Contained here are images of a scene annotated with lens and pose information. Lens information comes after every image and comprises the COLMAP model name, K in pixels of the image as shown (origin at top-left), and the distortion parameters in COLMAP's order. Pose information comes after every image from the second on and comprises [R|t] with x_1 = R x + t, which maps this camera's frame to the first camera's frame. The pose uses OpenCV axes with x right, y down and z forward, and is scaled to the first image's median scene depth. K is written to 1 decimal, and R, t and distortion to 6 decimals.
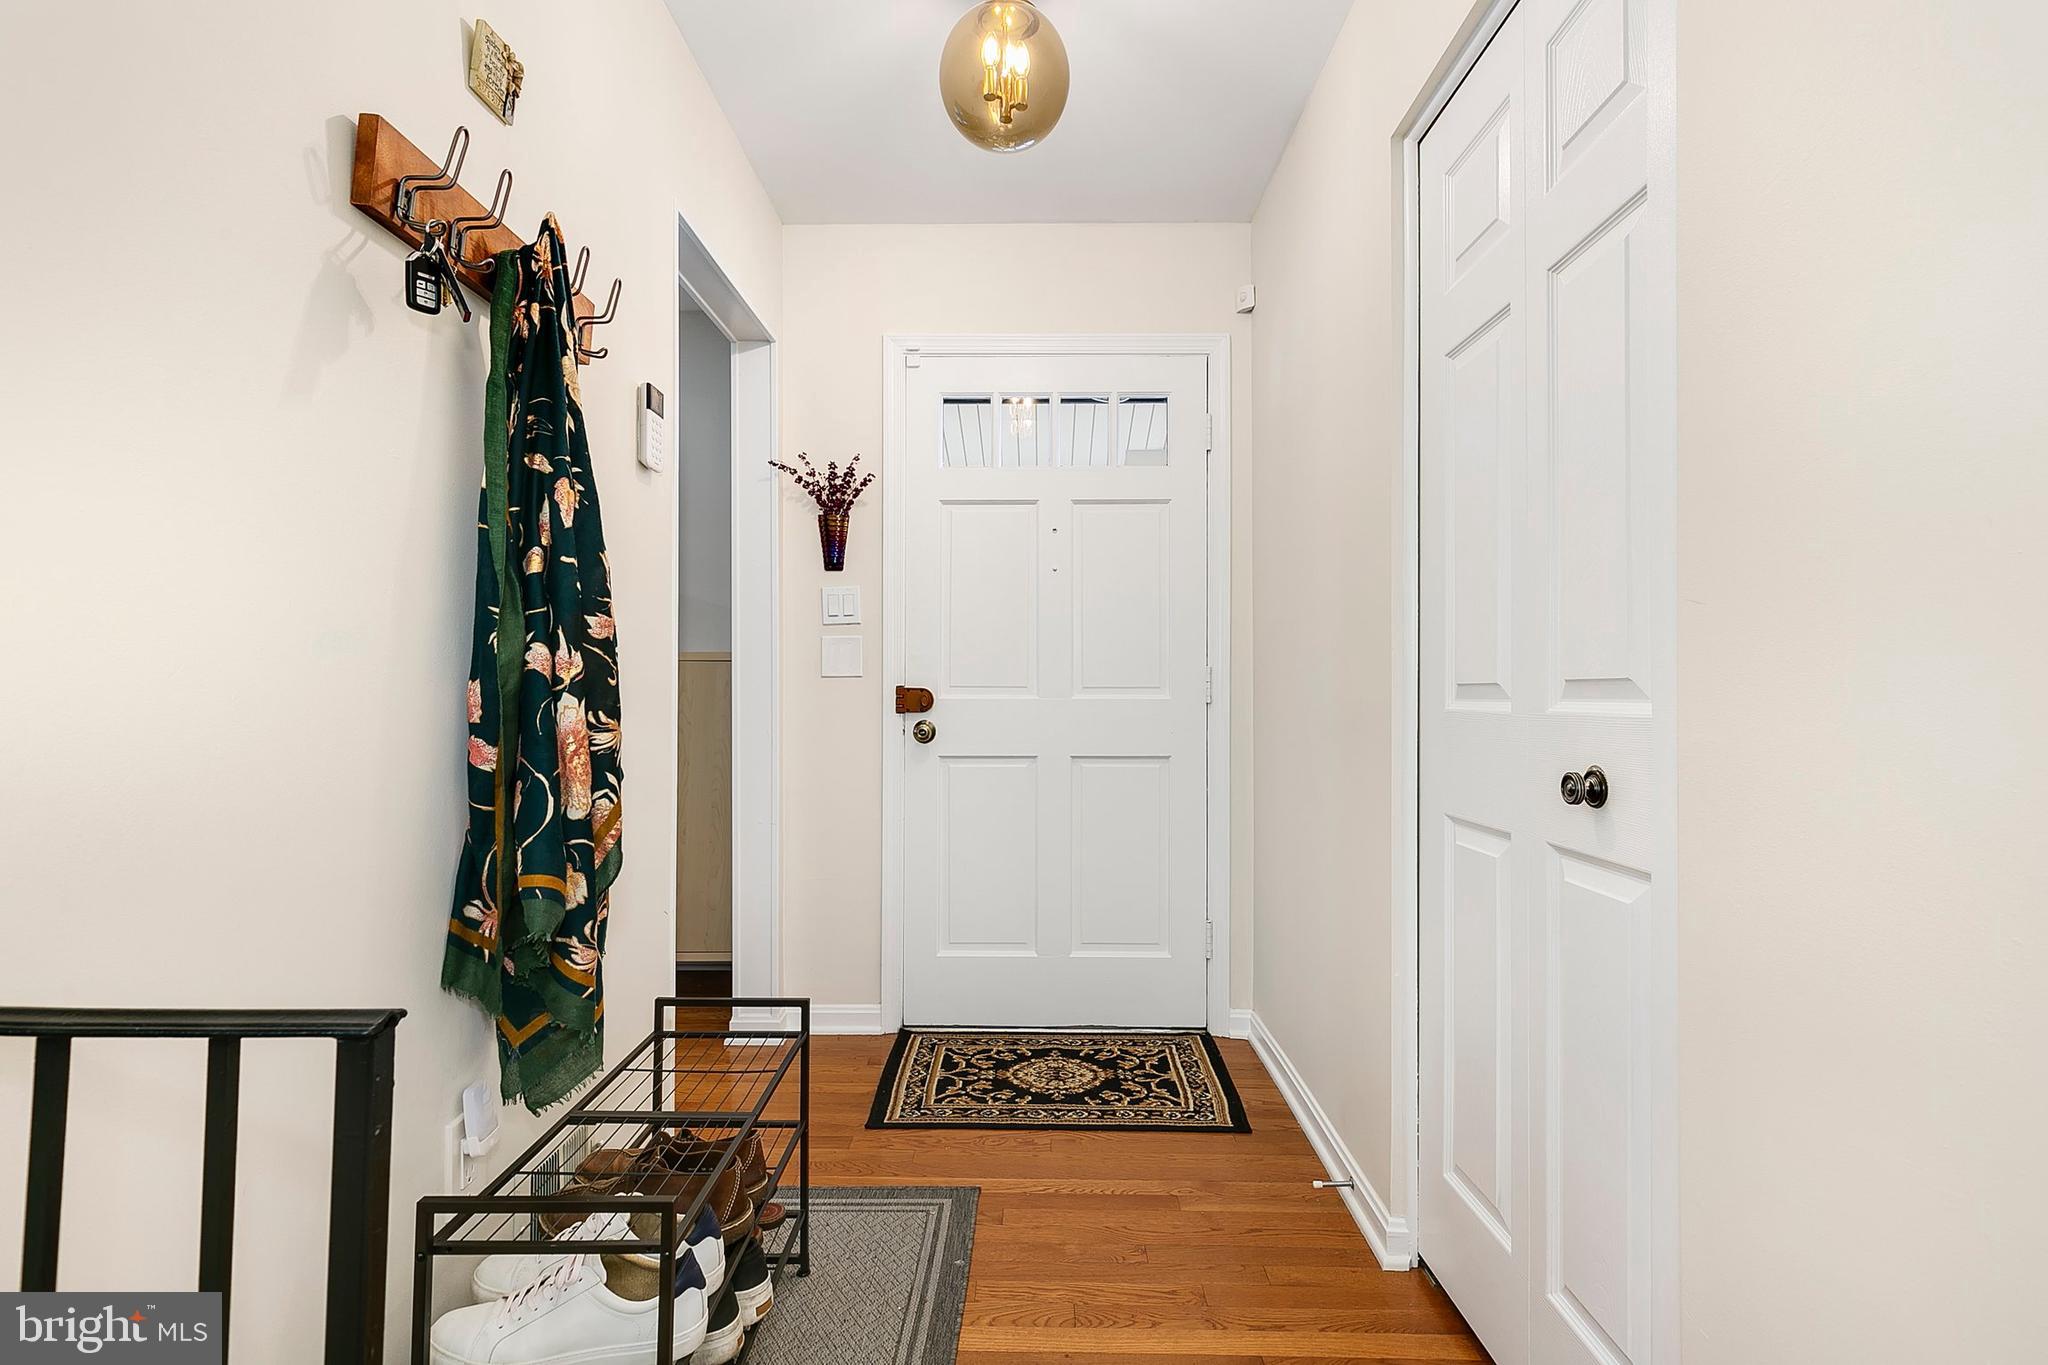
lens RADIAL K [[930.3, 0, 1022.6], [0, 930.3, 677.4], [0, 0, 1]] dist [0.006042, -0.001061]
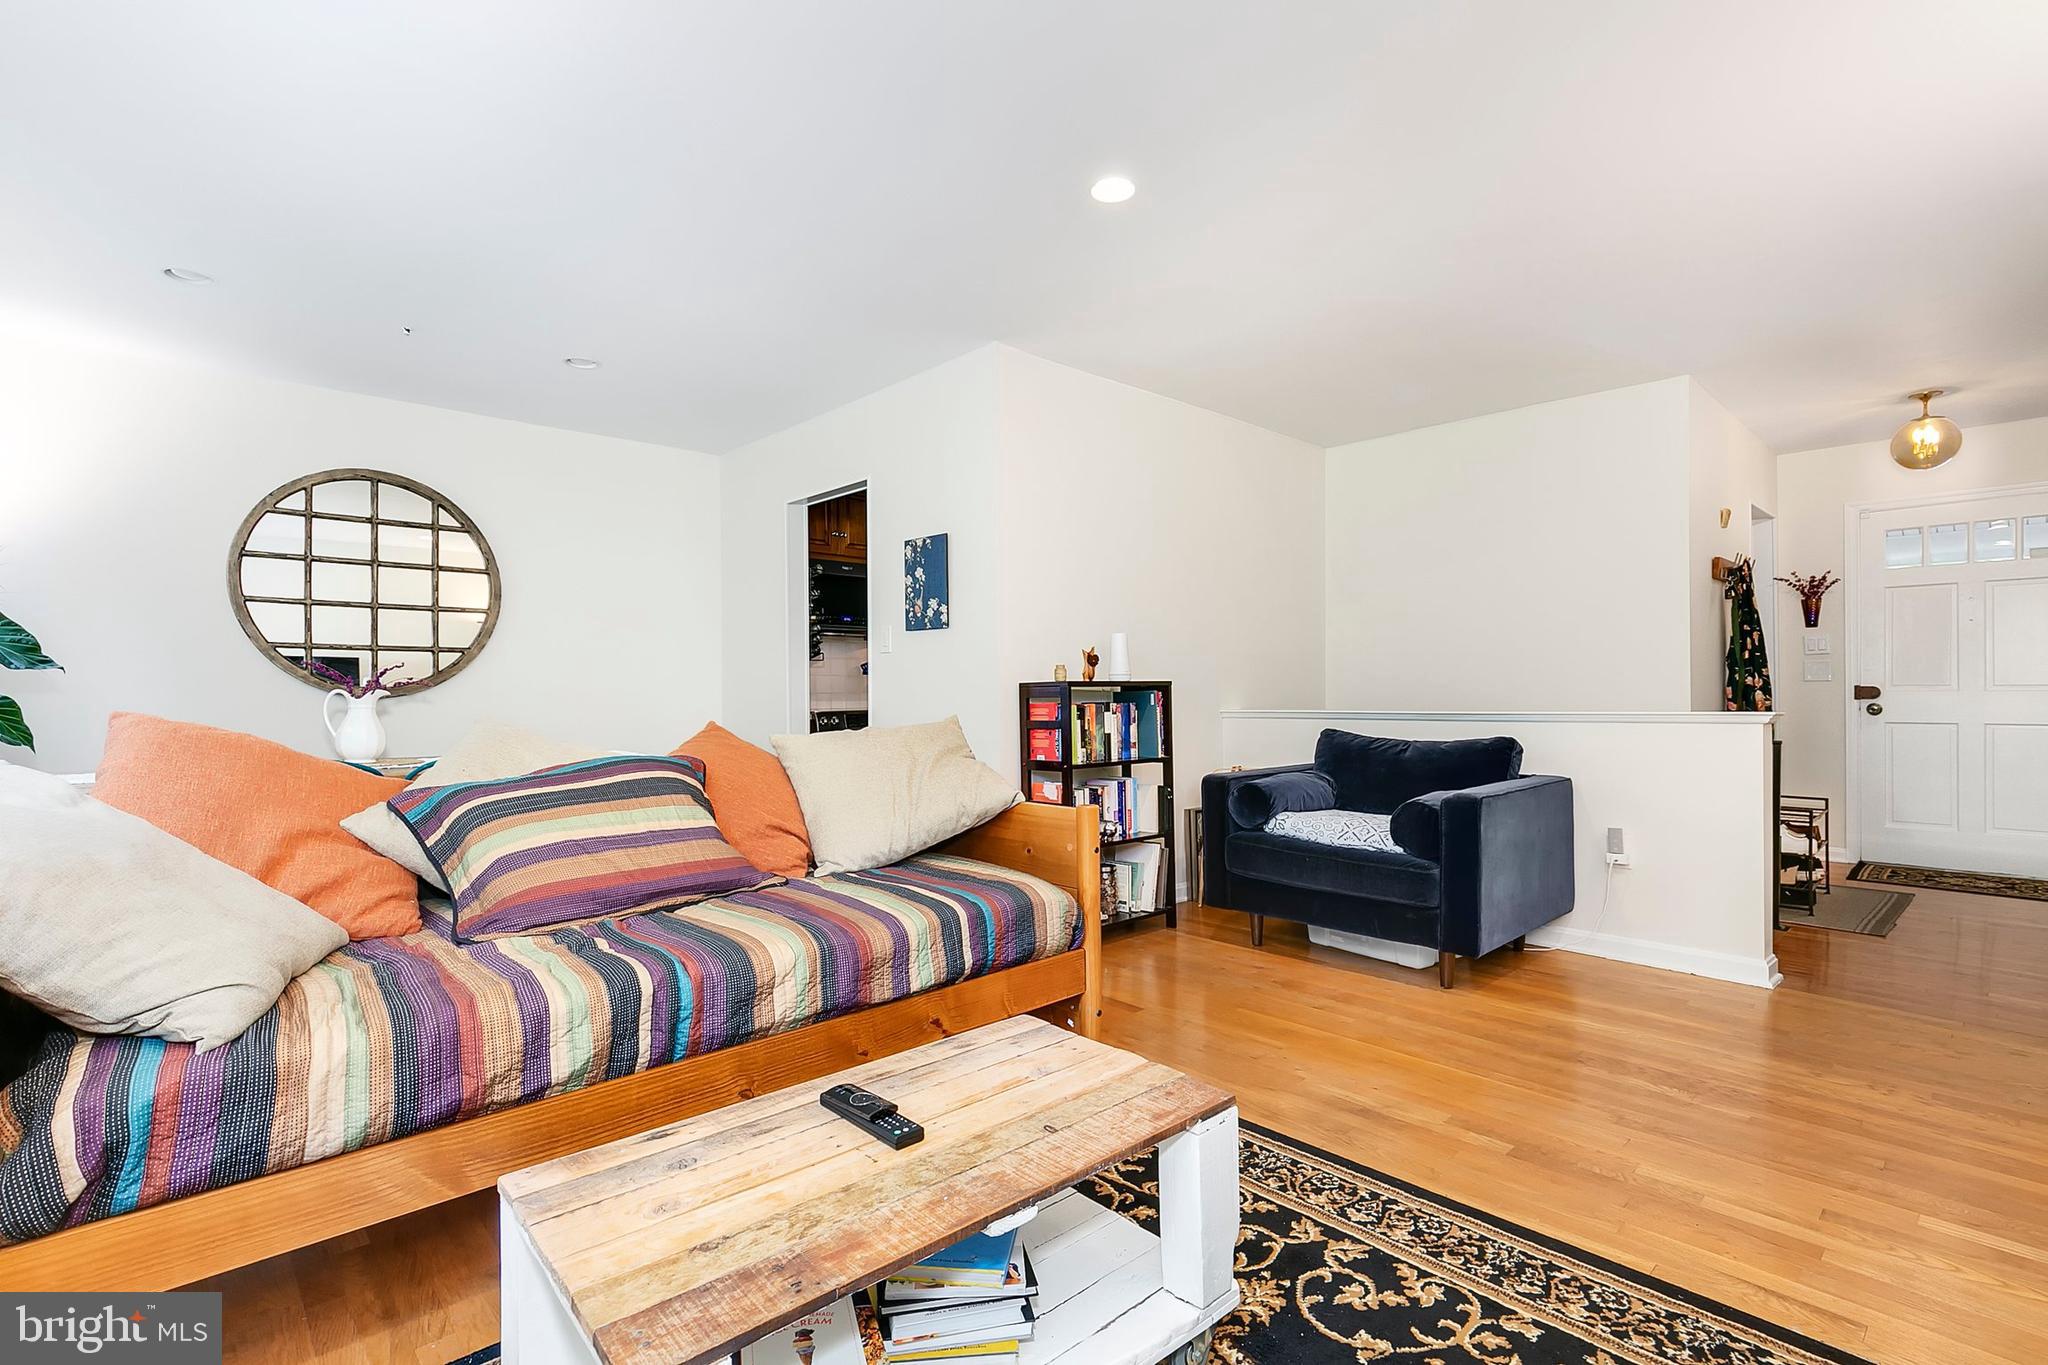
lens RADIAL K [[962.3, 0, 991.0], [0, 962.3, 693.7], [0, 0, 1]] dist [0.001095, -0.000159]
pose [[0.686679, -0.000206, -0.726961, 0.177388], [0.016829, 0.999736, 0.015613, -0.070039], [0.726766, -0.022955, 0.686501, -3.405782]]
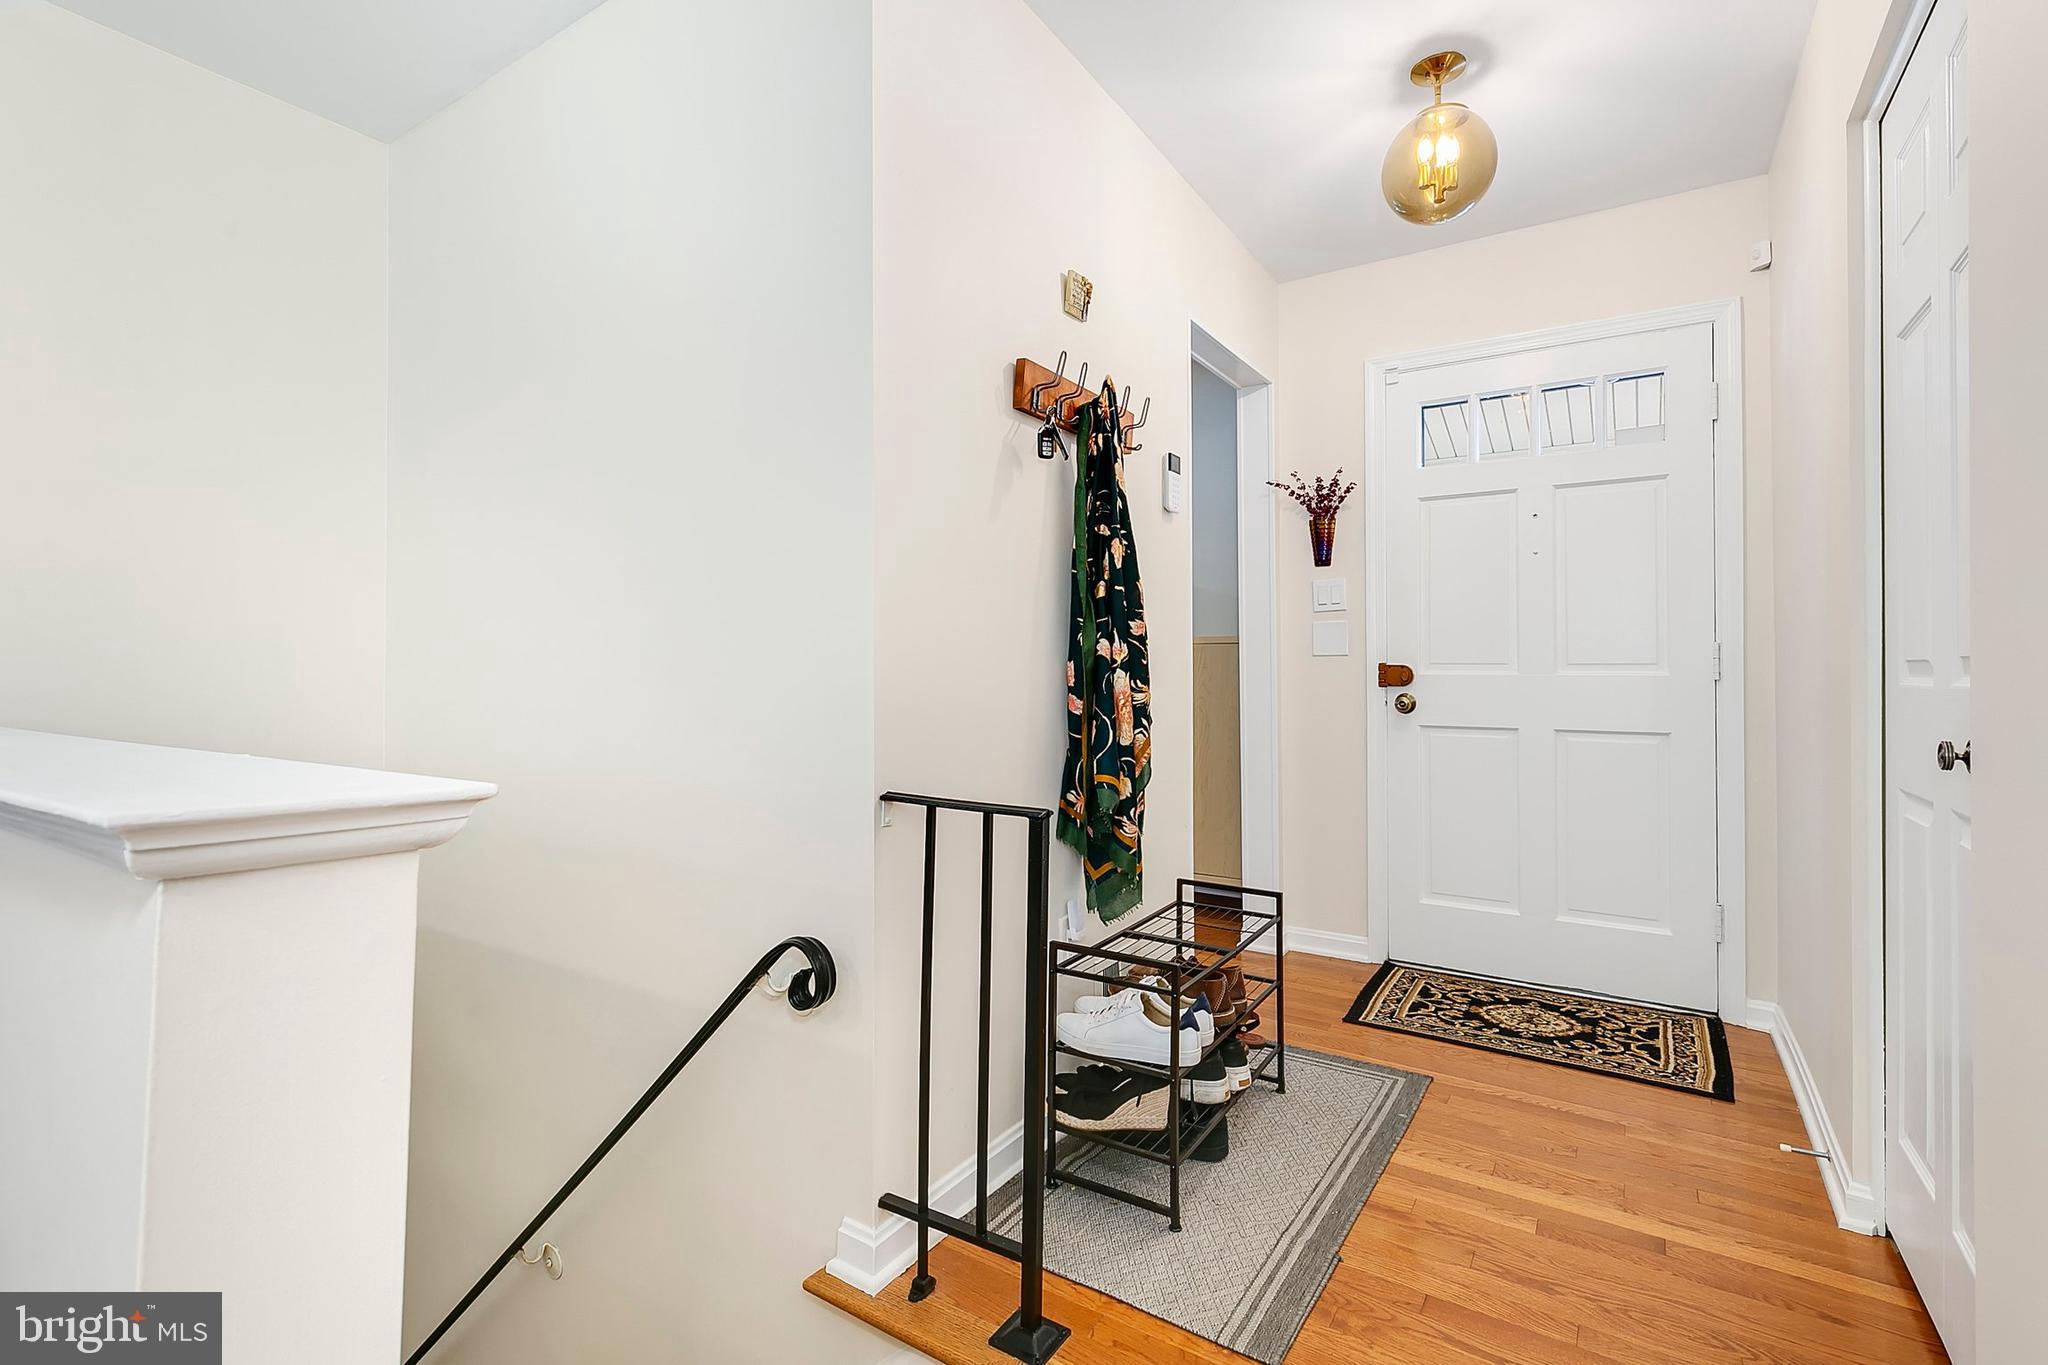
lens RADIAL K [[935.4, 0, 1027.9], [0, 935.4, 642.7], [0, 0, 1]] dist [0.021587, -0.000235]
pose [[0.848615, -0.015062, -0.528797, 0.221188], [0.008624, 0.999856, -0.014641, -0.005553], [0.528941, 0.007864, 0.848622, -0.434465]]
